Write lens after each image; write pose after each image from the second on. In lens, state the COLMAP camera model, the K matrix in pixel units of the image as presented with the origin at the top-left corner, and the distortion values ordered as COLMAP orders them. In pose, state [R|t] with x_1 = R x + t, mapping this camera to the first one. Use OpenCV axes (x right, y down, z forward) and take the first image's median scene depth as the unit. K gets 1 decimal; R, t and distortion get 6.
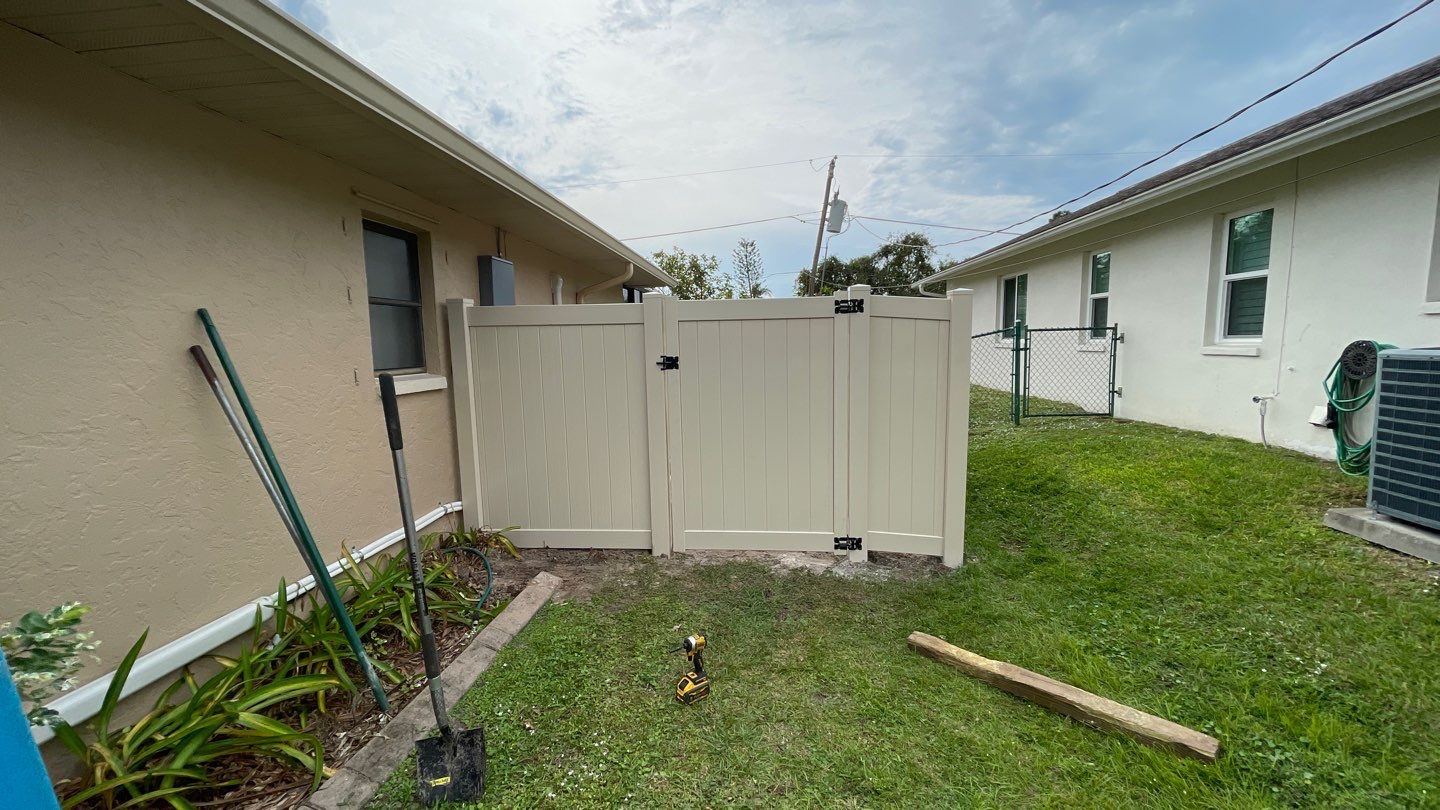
lens RADIAL K [[587.0, 0, 720.0], [0, 587.0, 405.0], [0, 0, 1]] dist [-0.004100, 0.000567]
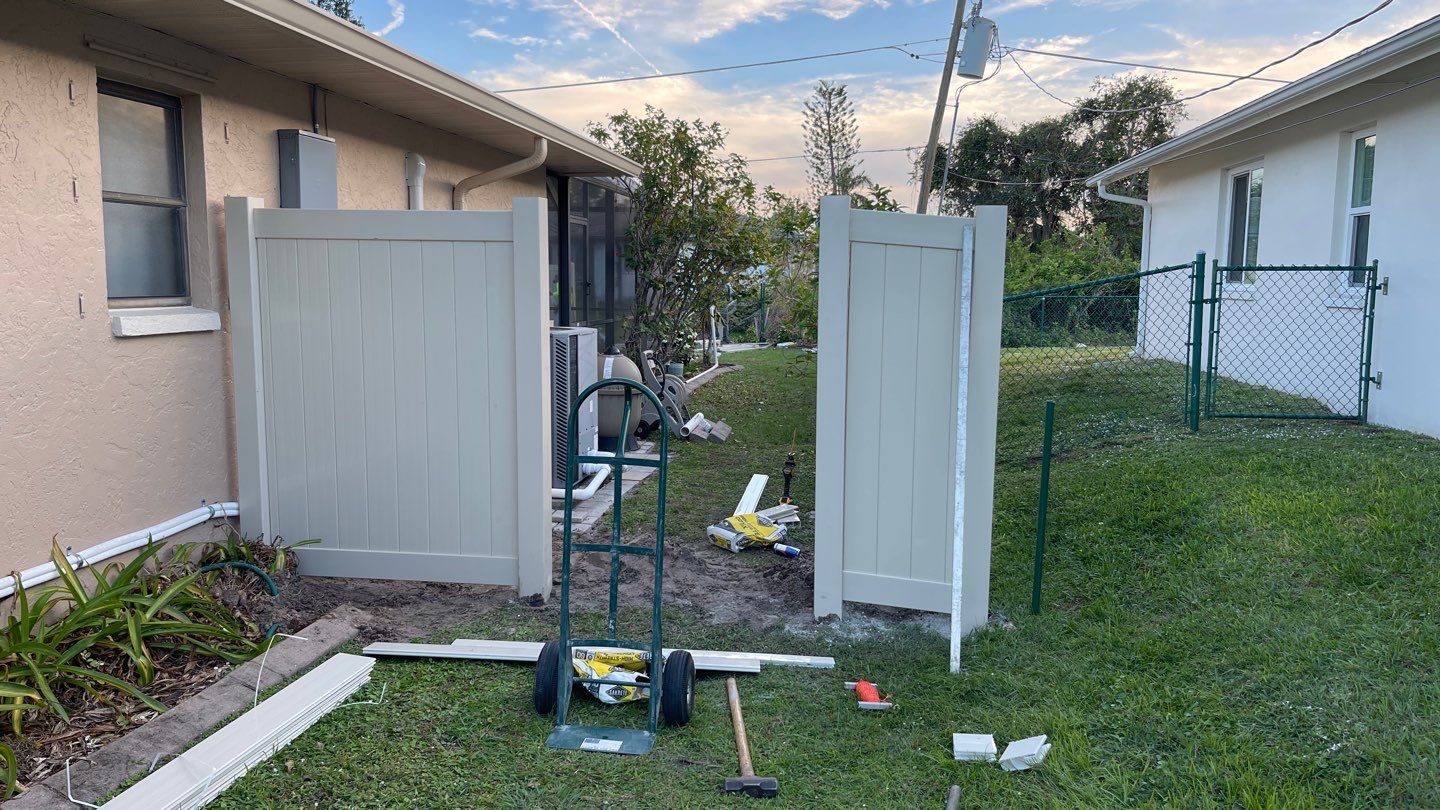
lens RADIAL K [[1109.8, 0, 720.0], [0, 1109.8, 405.0], [0, 0, 1]] dist [0.002907, -0.003532]
pose [[0.997833, 0.035532, -0.055386, 0.097094], [-0.034915, 0.999318, 0.012059, 0.012025], [0.055777, -0.010099, 0.998392, -0.126776]]
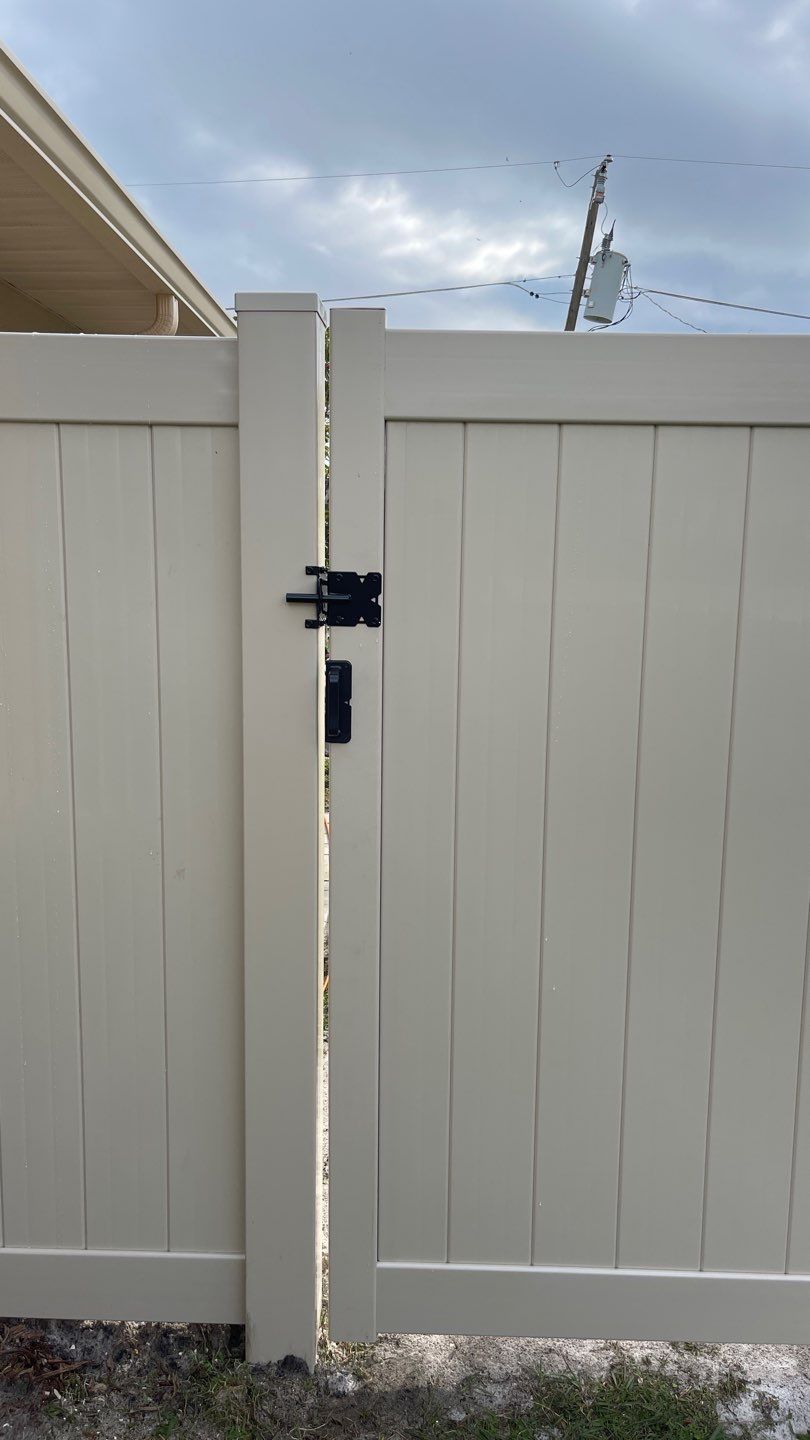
lens RADIAL K [[1109.8, 0, 385.7], [0, 1109.8, 718.3], [0, 0, 1]] dist [0.002907, -0.003532]
pose [[0.998305, 0.027191, 0.051452, -0.048976], [-0.029508, 0.998559, 0.044813, -0.023921], [-0.050159, -0.046256, 0.997670, 0.300635]]
